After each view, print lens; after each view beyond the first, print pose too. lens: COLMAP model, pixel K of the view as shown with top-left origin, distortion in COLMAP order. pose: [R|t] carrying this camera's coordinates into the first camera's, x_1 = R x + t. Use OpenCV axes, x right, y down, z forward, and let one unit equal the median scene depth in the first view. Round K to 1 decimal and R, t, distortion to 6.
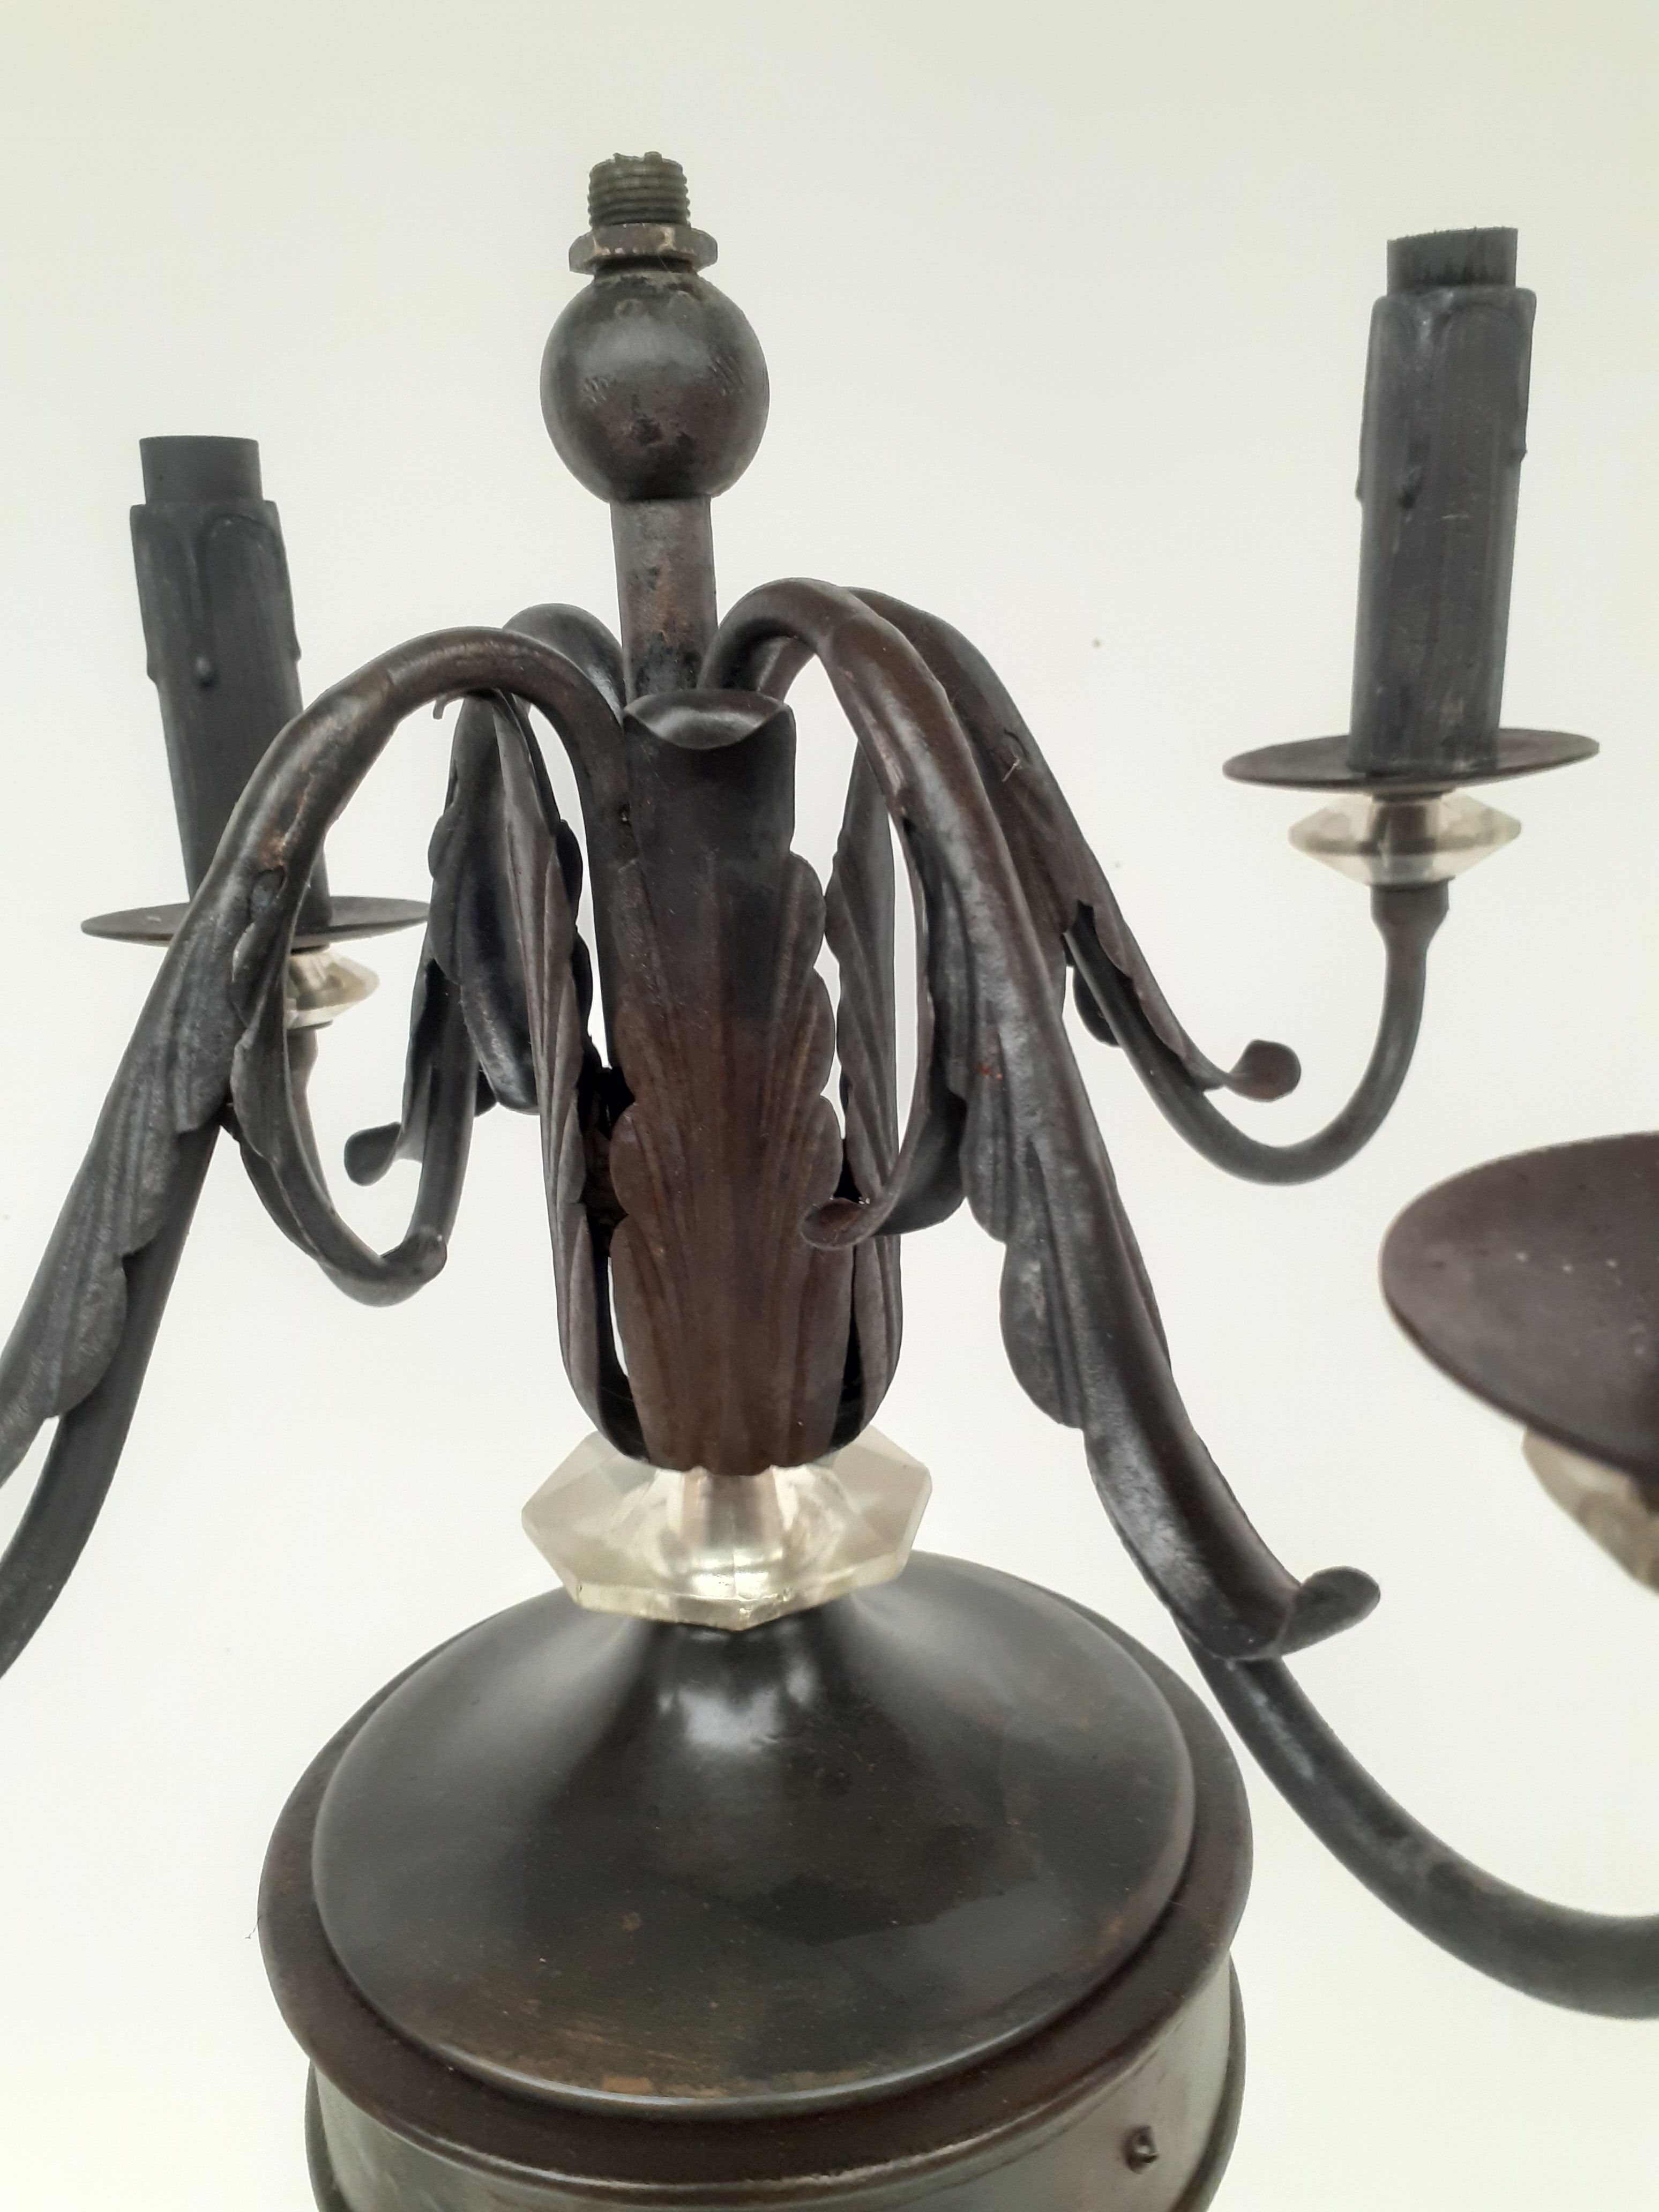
lens RADIAL K [[1768.5, 0, 832.0], [0, 1768.5, 1113.1], [0, 0, 1]] dist [0.098724, -0.072374]
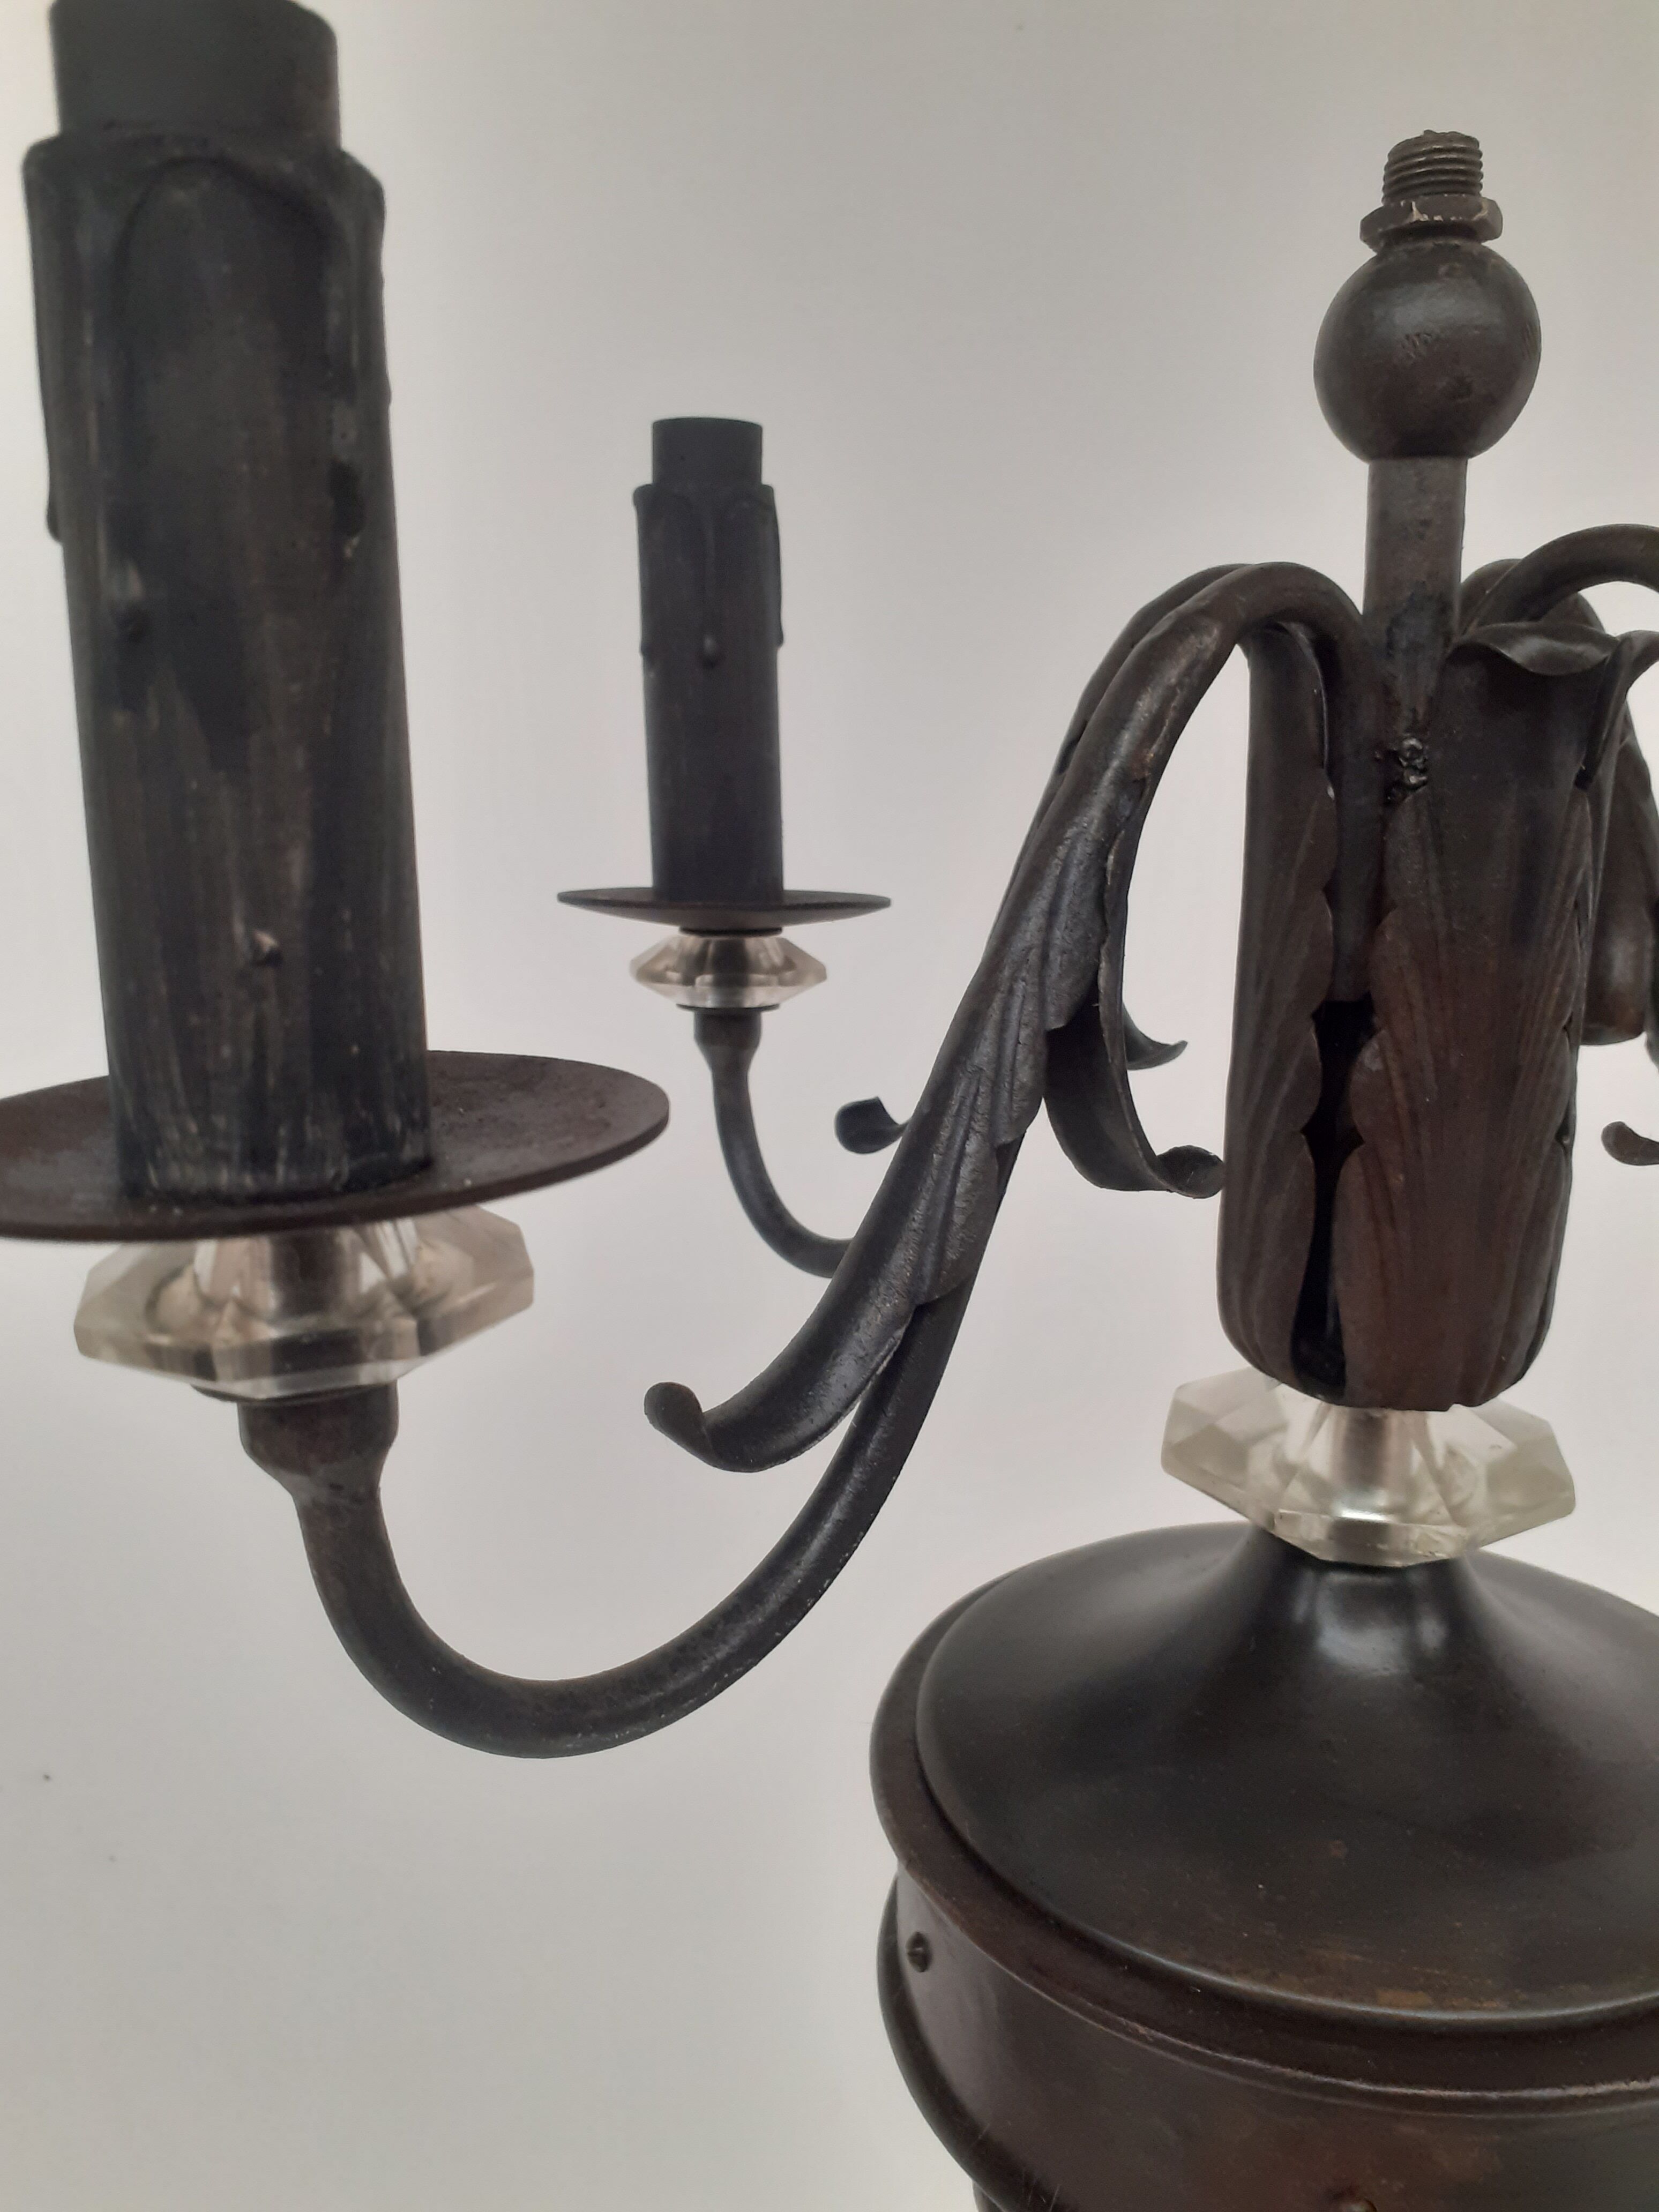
lens RADIAL K [[1768.5, 0, 845.4], [0, 1768.5, 1117.9], [0, 0, 1]] dist [0.098724, -0.072374]
pose [[0.995616, 0.024175, 0.090359, -0.526766], [-0.019152, 0.998244, -0.056056, 0.111050], [-0.091556, 0.054080, 0.994330, 0.001022]]
